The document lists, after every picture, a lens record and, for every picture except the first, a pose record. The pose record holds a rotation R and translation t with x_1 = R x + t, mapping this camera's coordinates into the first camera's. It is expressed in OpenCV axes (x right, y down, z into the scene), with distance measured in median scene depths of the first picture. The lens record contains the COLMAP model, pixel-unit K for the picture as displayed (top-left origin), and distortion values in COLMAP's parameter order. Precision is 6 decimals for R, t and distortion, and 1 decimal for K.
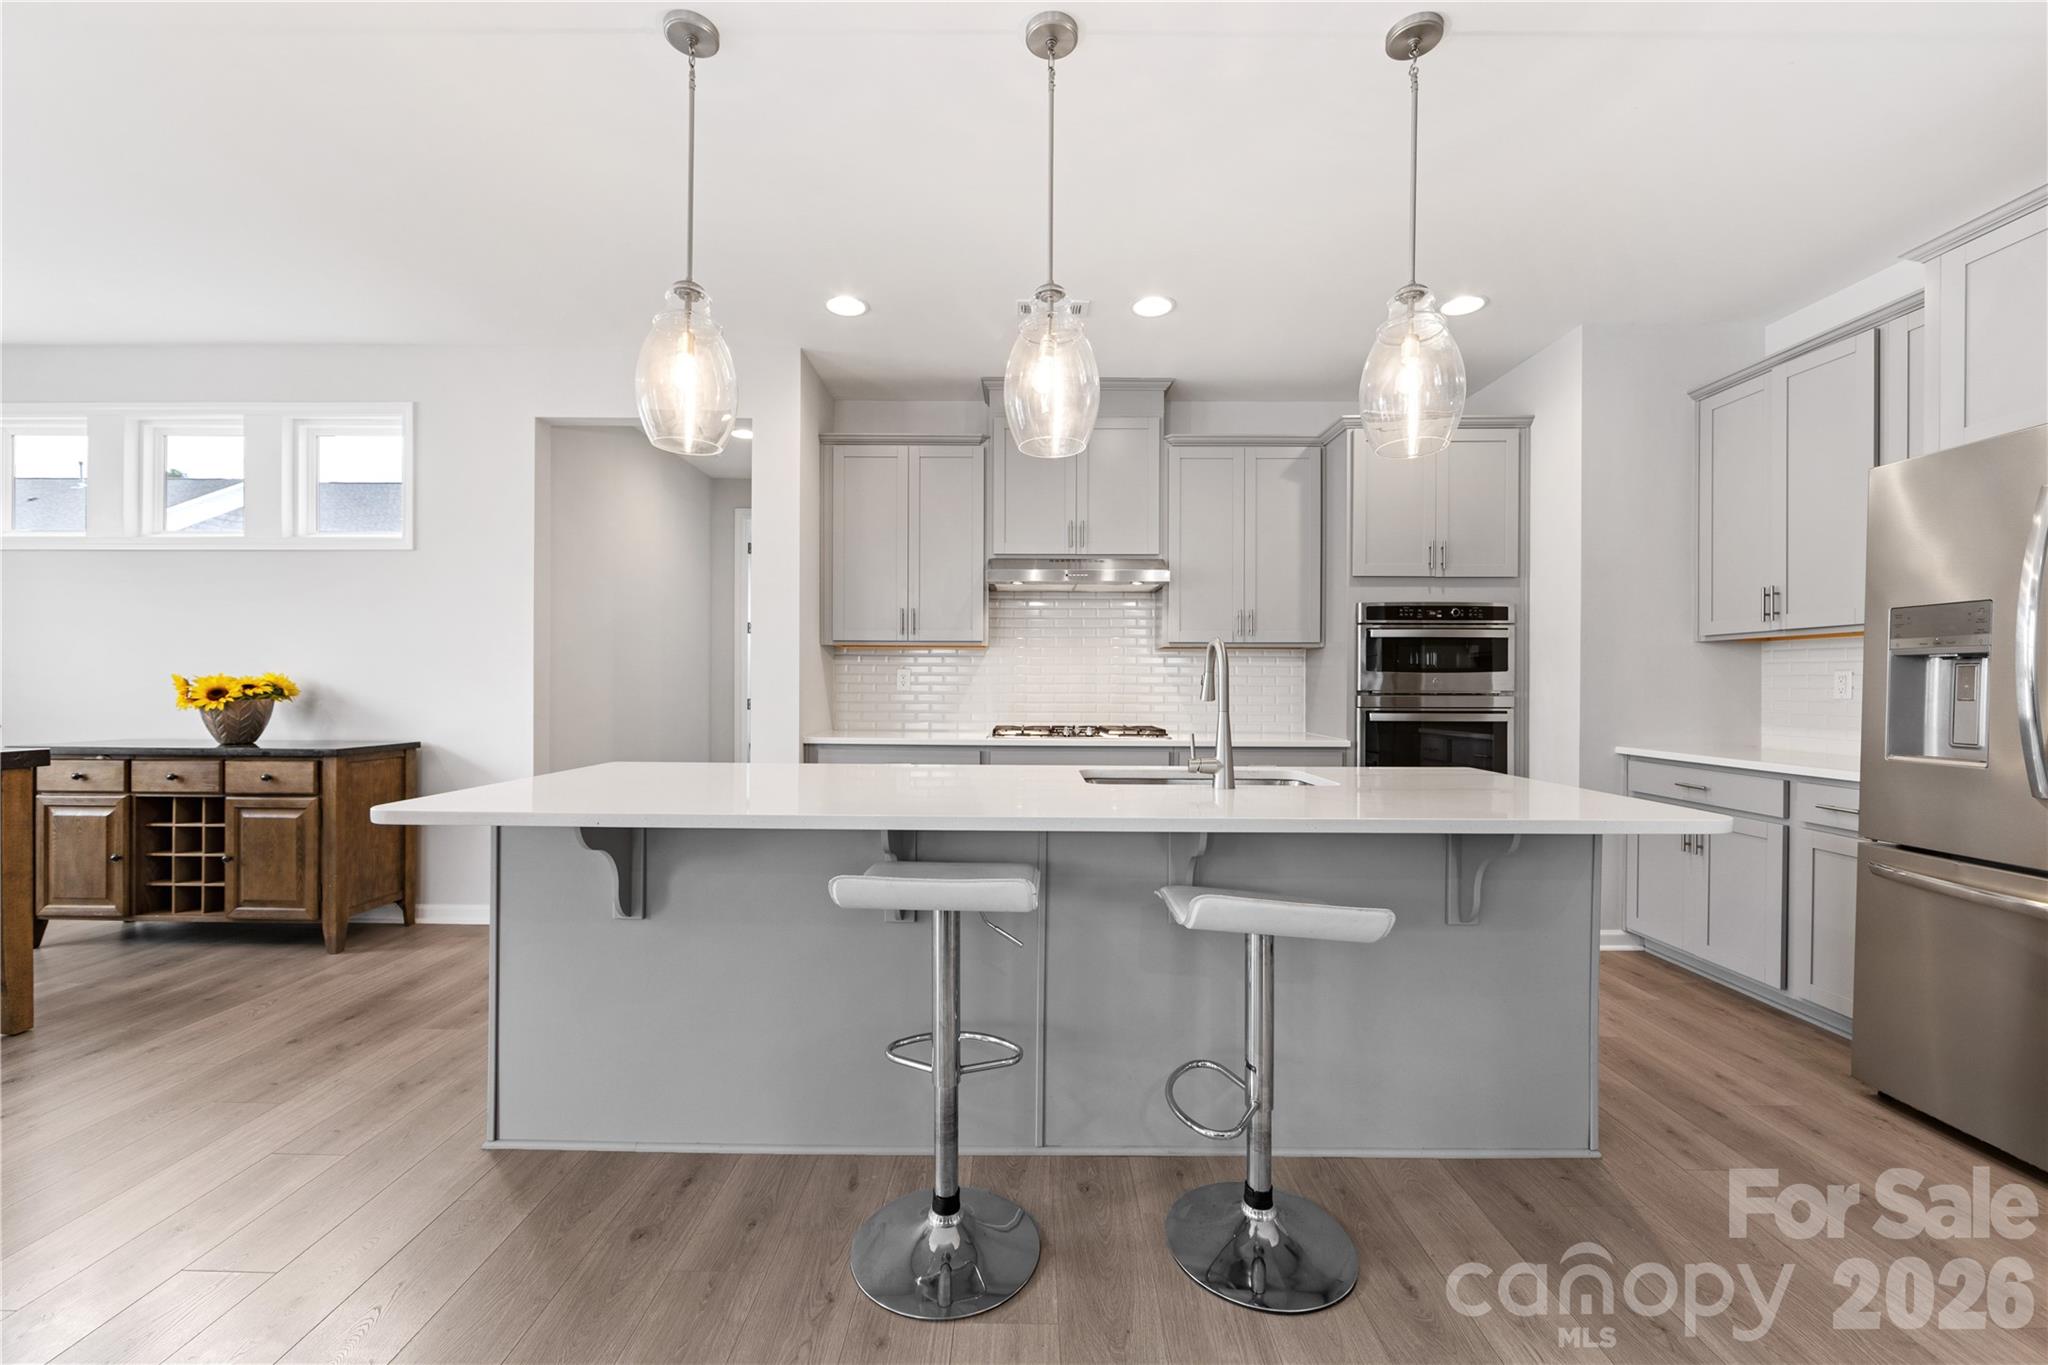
lens RADIAL K [[801.2, 0, 1021.4], [0, 801.2, 687.9], [0, 0, 1]] dist [-0.002372, -0.000229]
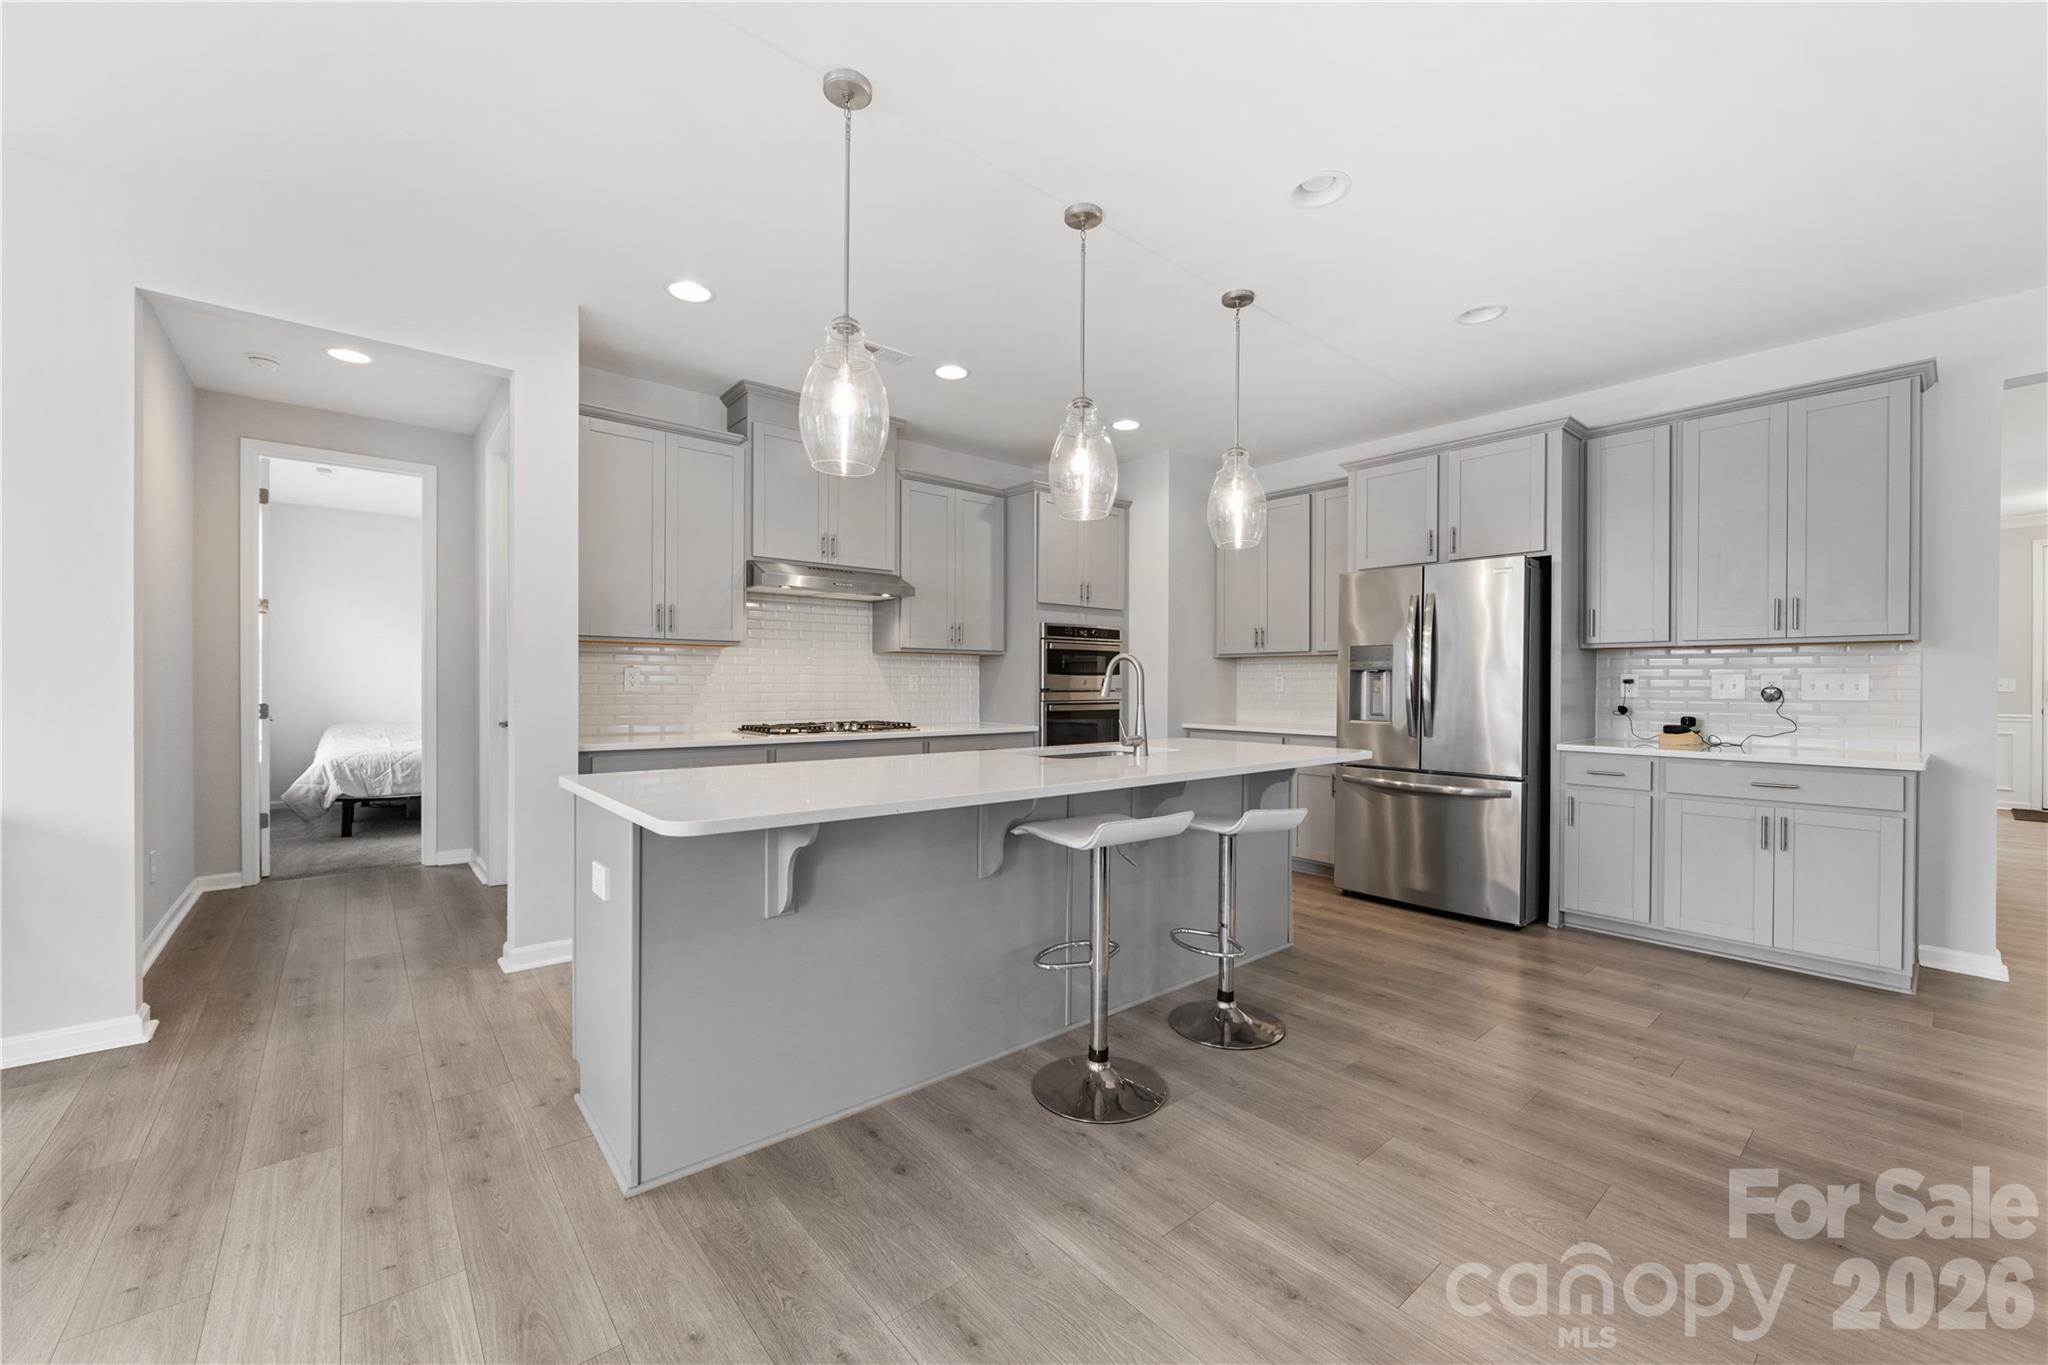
lens RADIAL K [[801.2, 0, 1021.4], [0, 801.2, 687.9], [0, 0, 1]] dist [-0.002372, -0.000229]
pose [[0.760183, -0.004613, 0.649693, -0.496747], [0.002451, 0.999988, 0.004232, -0.004039], [-0.649705, -0.001625, 0.760185, 0.009309]]
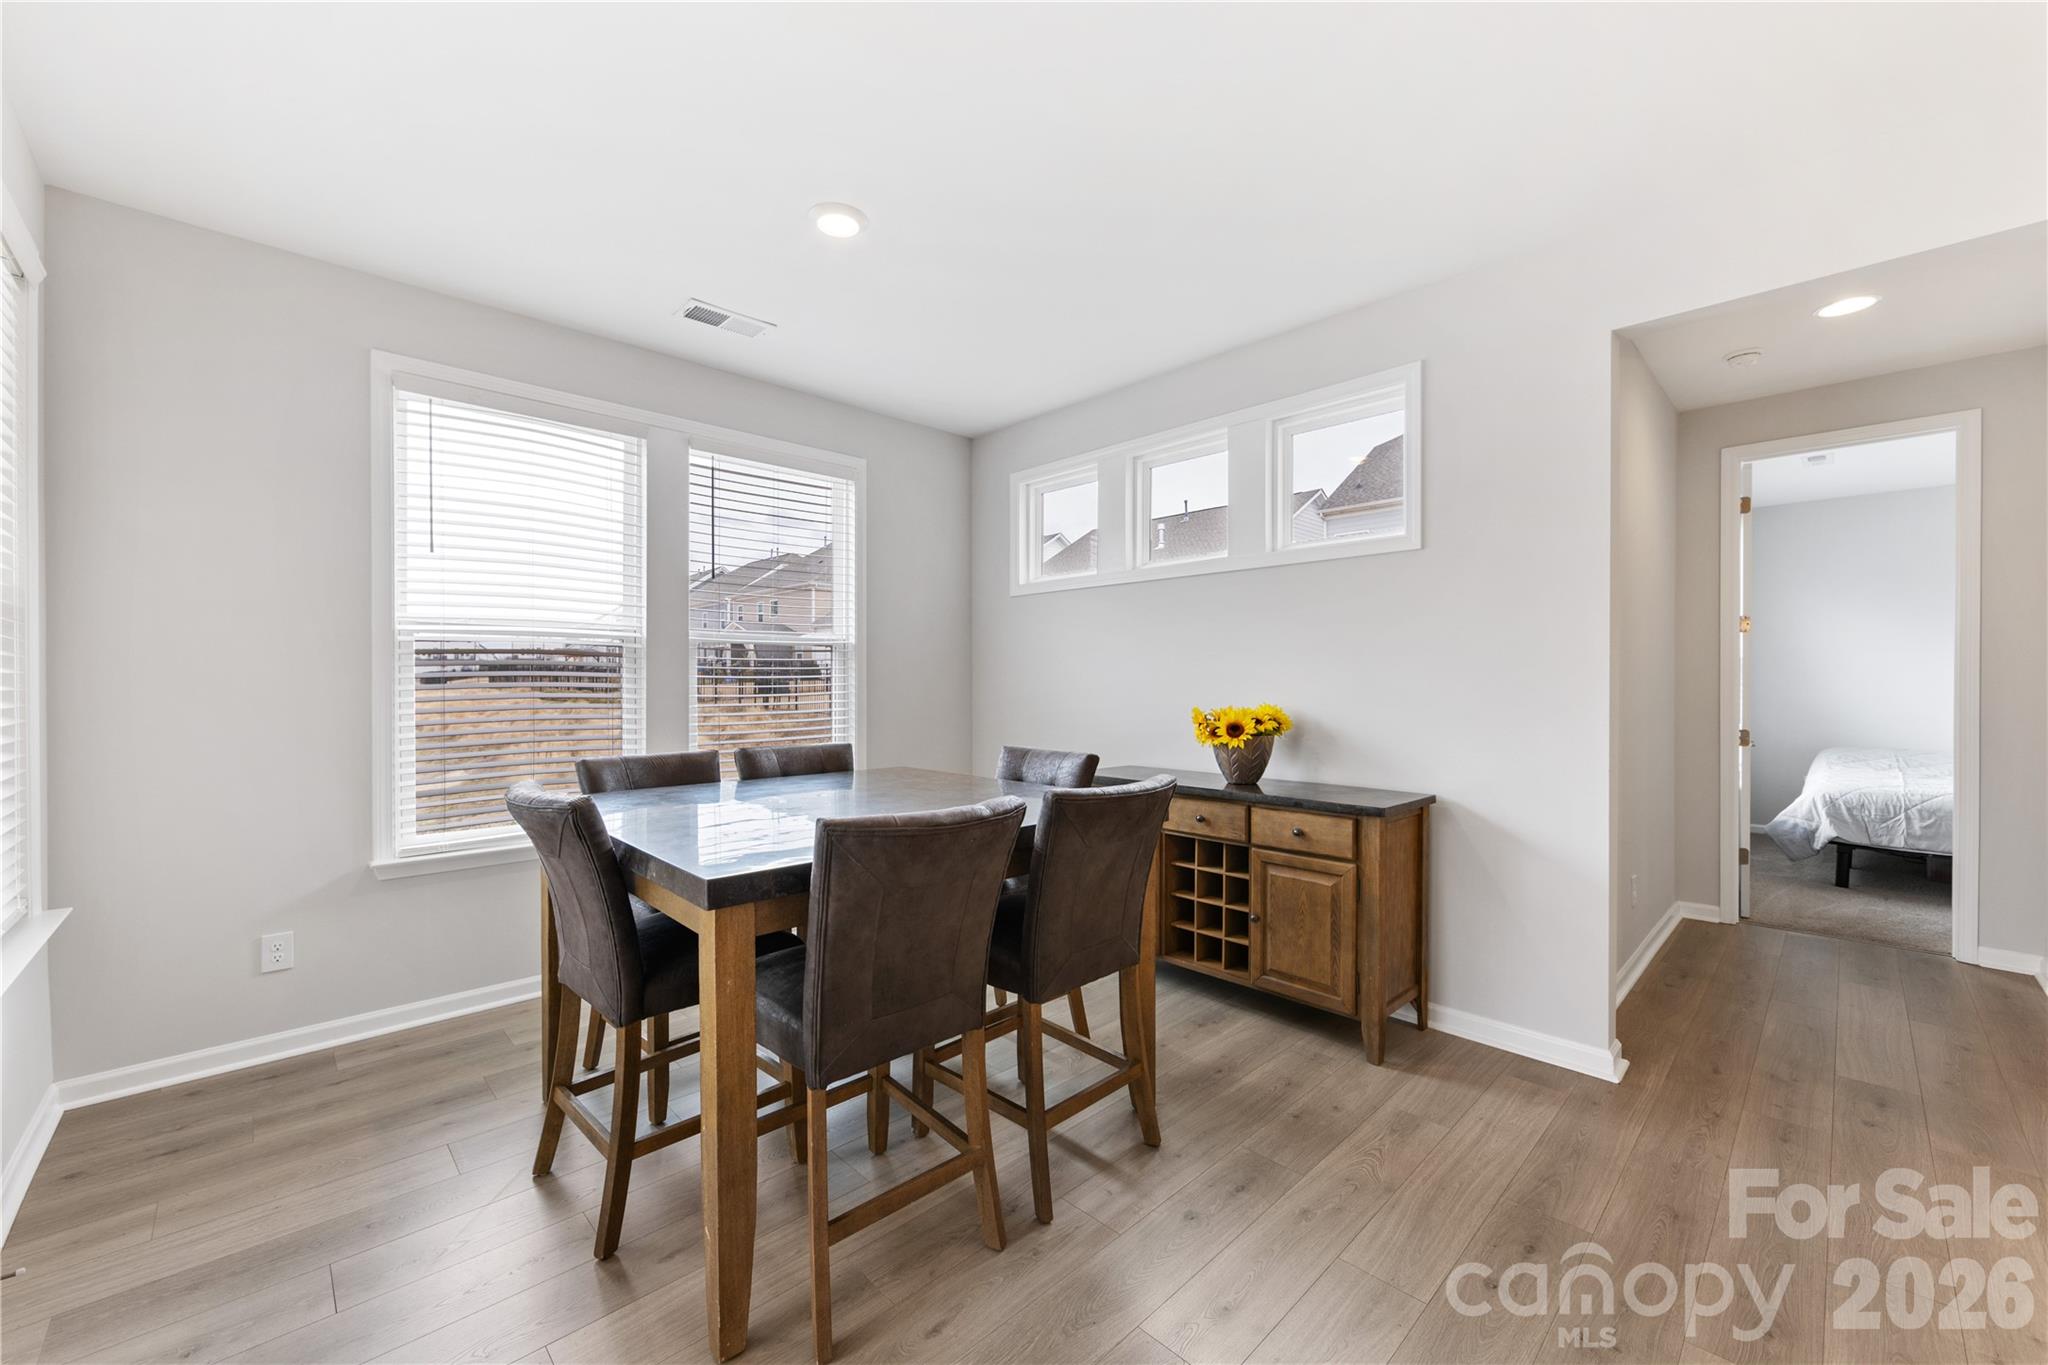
lens RADIAL K [[801.2, 0, 1021.4], [0, 801.2, 687.9], [0, 0, 1]] dist [-0.002372, -0.000229]
pose [[0.699997, -0.000900, -0.714145, -0.491480], [0.000463, 1.000000, -0.000807, -0.037039], [0.714146, 0.000234, 0.699997, 0.176486]]
